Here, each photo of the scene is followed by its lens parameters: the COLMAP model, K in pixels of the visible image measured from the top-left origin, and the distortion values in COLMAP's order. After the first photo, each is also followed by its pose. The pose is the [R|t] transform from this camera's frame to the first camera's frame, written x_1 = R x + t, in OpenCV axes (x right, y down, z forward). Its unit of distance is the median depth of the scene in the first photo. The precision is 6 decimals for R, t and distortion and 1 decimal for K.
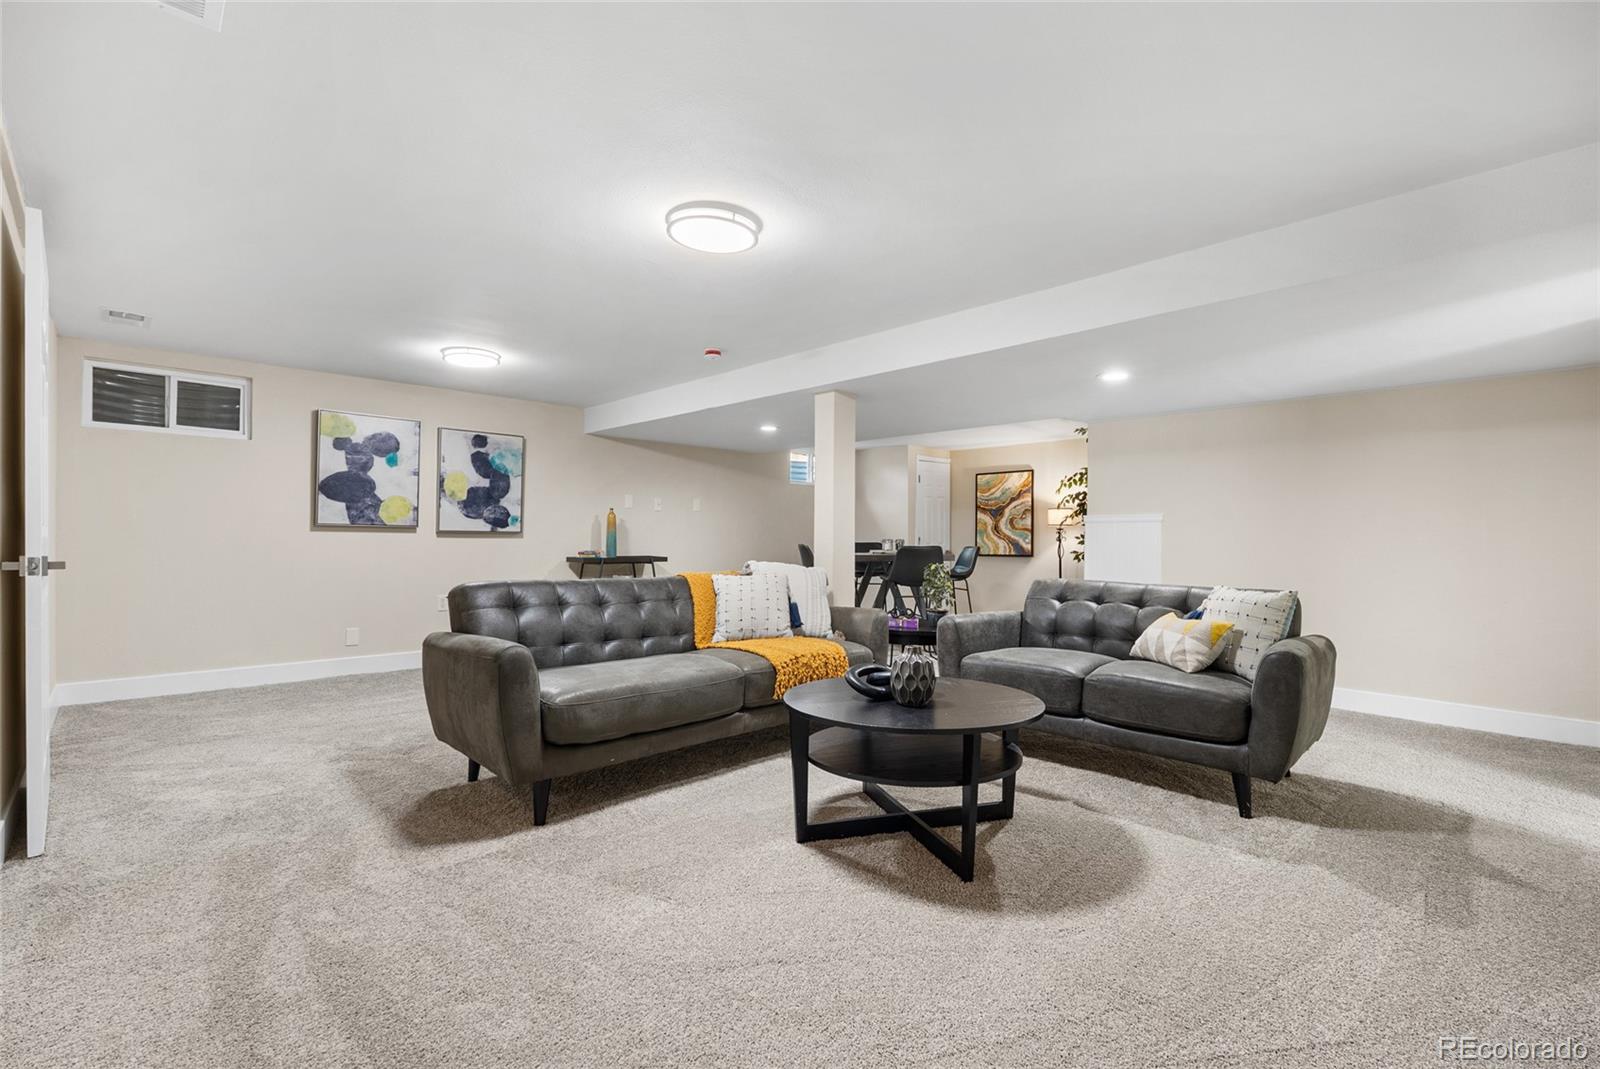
lens RADIAL K [[709.5, 0, 801.4], [0, 709.5, 540.7], [0, 0, 1]] dist [-0.006830, 0.001735]
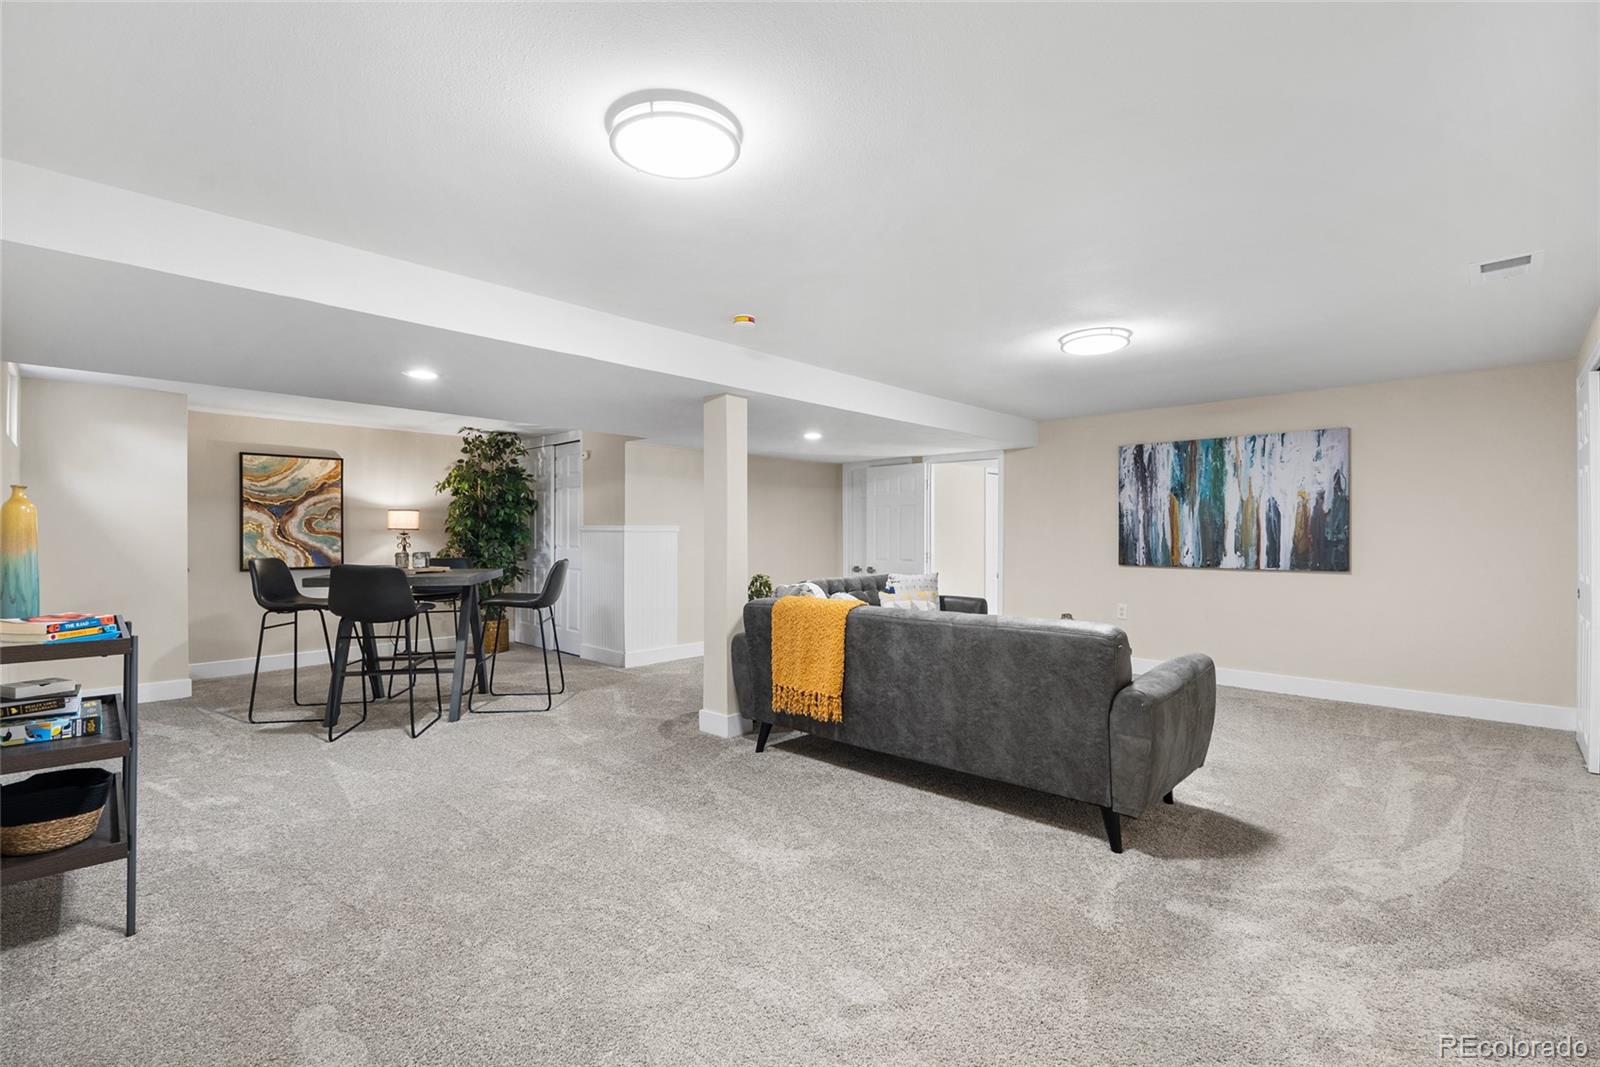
lens RADIAL K [[709.5, 0, 789.9], [0, 709.5, 533.8], [0, 0, 1]] dist [-0.006830, 0.001735]
pose [[-0.000835, -0.005075, 0.999987, -0.459865], [0.000537, 0.999987, 0.005075, -0.018892], [-1.000000, 0.000541, -0.000832, 0.486128]]
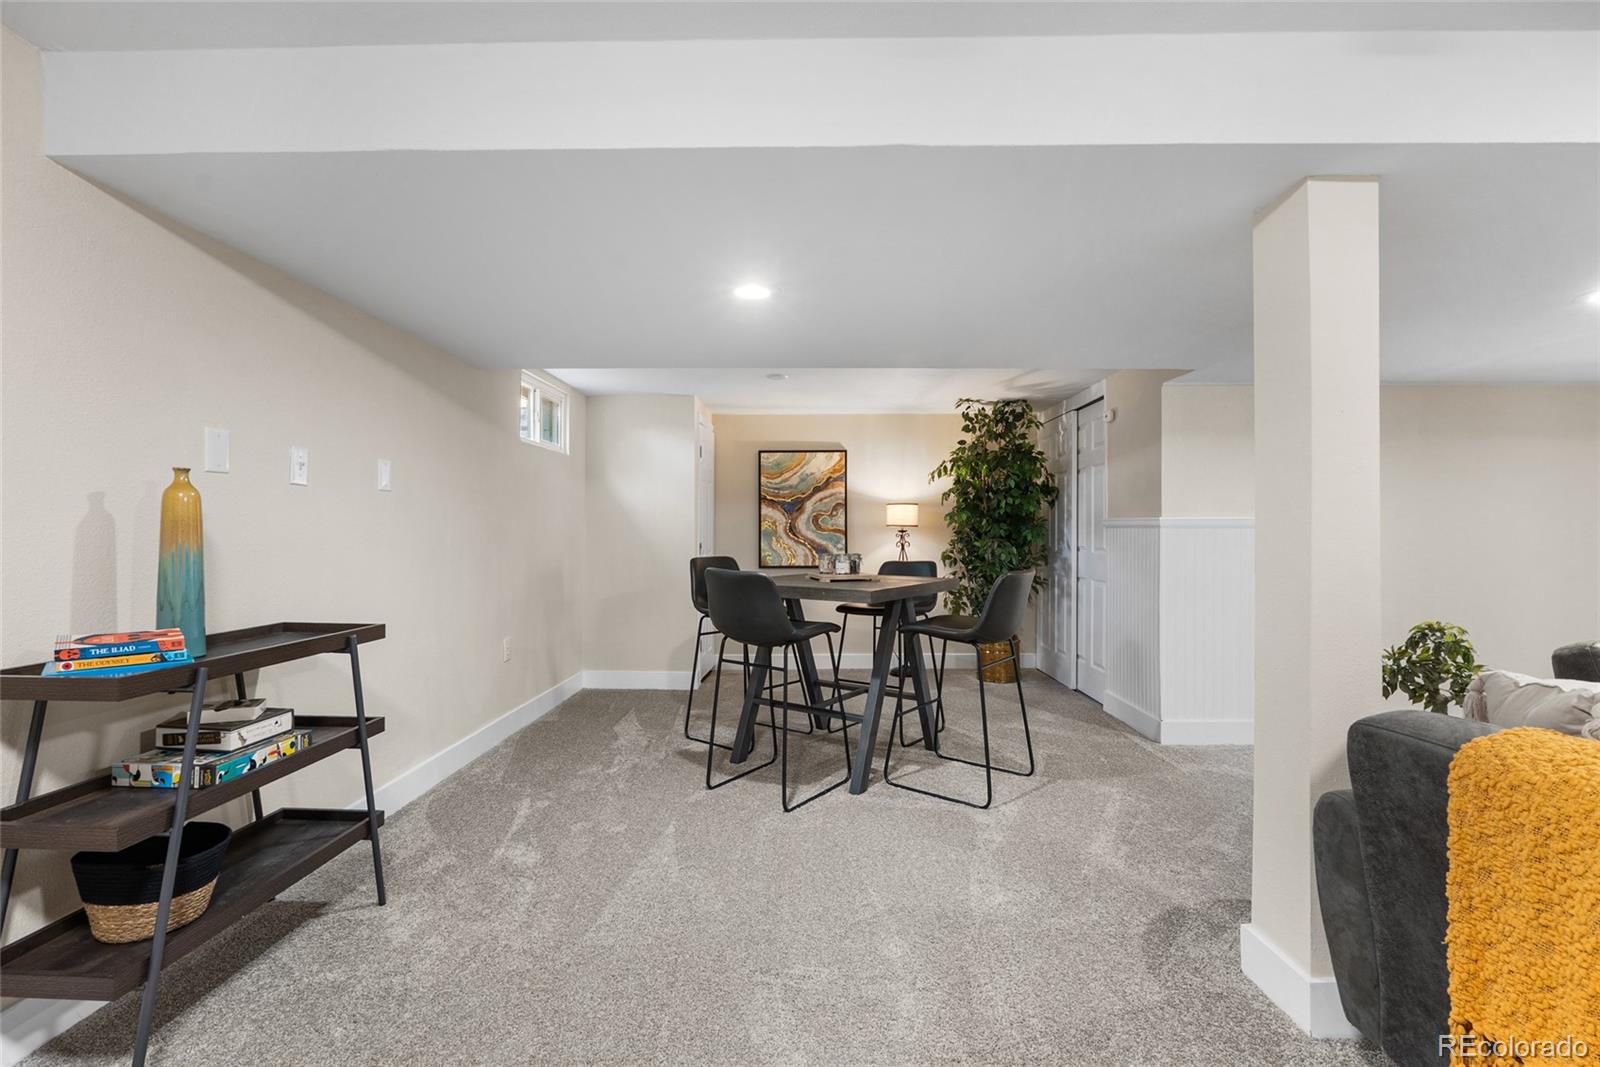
lens RADIAL K [[709.5, 0, 799.8], [0, 709.5, 531.7], [0, 0, 1]] dist [-0.006830, 0.001735]
pose [[0.725425, -0.003681, 0.688291, -0.215163], [0.003692, 0.999992, 0.001457, -0.015836], [-0.688291, 0.001484, 0.725433, 0.484139]]
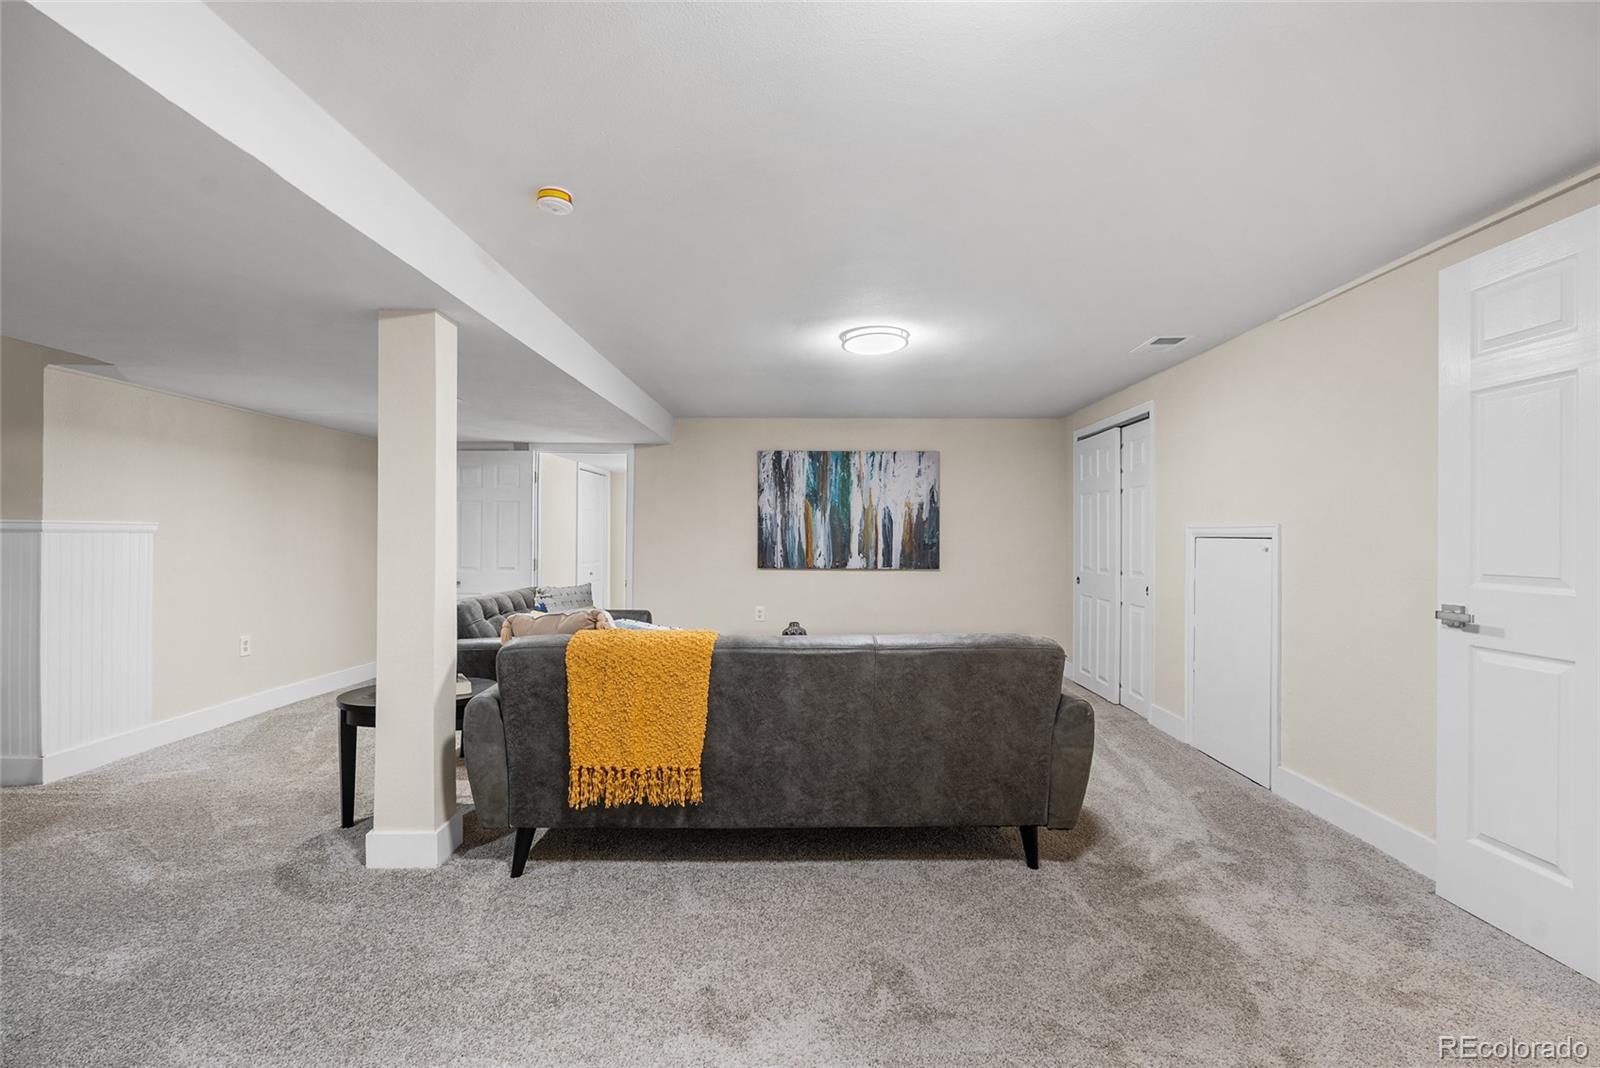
lens RADIAL K [[709.5, 0, 797.1], [0, 709.5, 534.2], [0, 0, 1]] dist [-0.006830, 0.001735]
pose [[-0.691450, -0.007162, 0.722389, -0.299638], [-0.008859, 0.999960, 0.001434, -0.019584], [-0.722370, -0.005408, -0.691485, 0.623480]]
